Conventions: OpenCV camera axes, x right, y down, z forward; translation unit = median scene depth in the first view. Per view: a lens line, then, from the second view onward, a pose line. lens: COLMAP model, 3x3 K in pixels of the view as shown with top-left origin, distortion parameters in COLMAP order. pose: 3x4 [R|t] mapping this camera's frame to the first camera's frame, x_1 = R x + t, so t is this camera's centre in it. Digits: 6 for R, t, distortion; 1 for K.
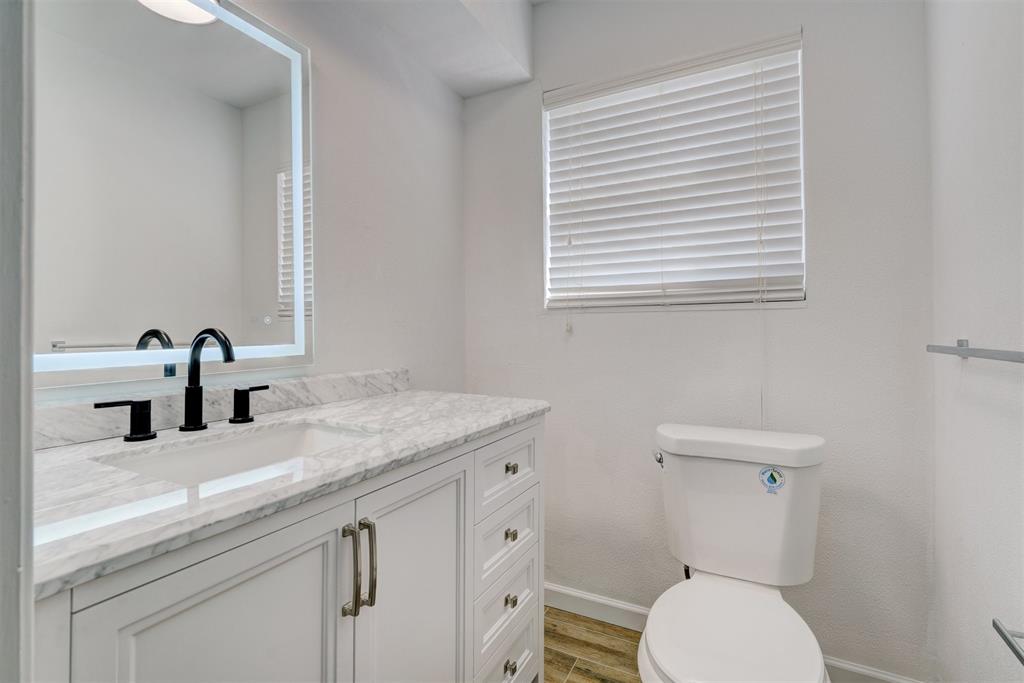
lens RADIAL K [[465.9, 0, 514.5], [0, 465.9, 332.1], [0, 0, 1]] dist [-0.001551, 0.000653]
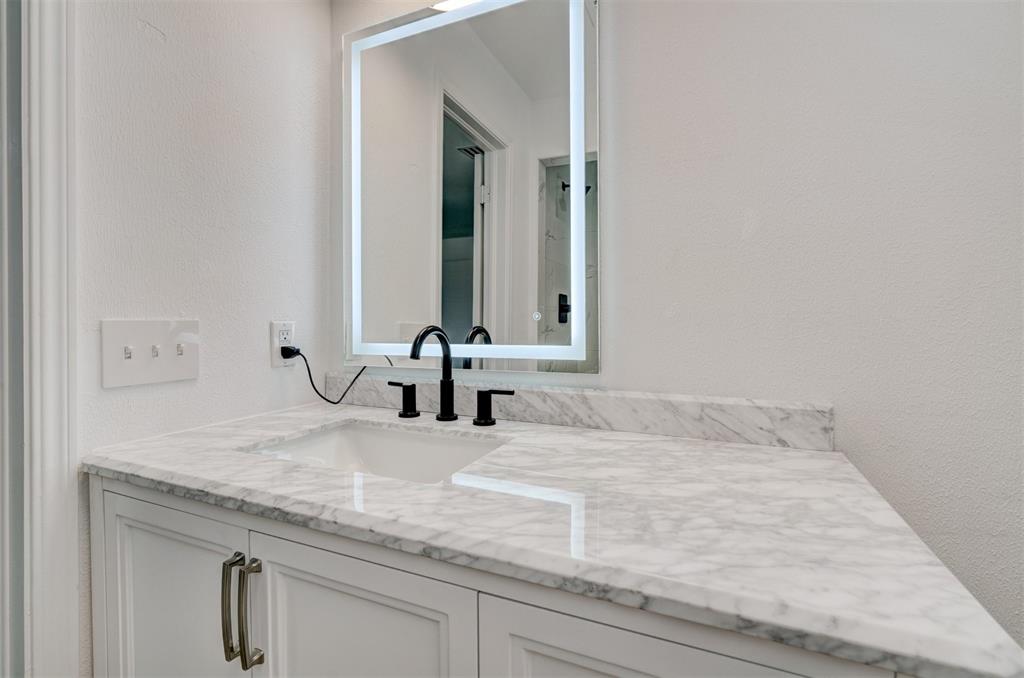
lens RADIAL K [[465.9, 0, 515.0], [0, 465.9, 337.0], [0, 0, 1]] dist [-0.001551, 0.000653]
pose [[0.072860, 0.023277, -0.997070, 0.355710], [-0.007498, 0.999712, 0.022791, -0.006698], [0.997314, 0.005816, 0.073014, 0.971022]]
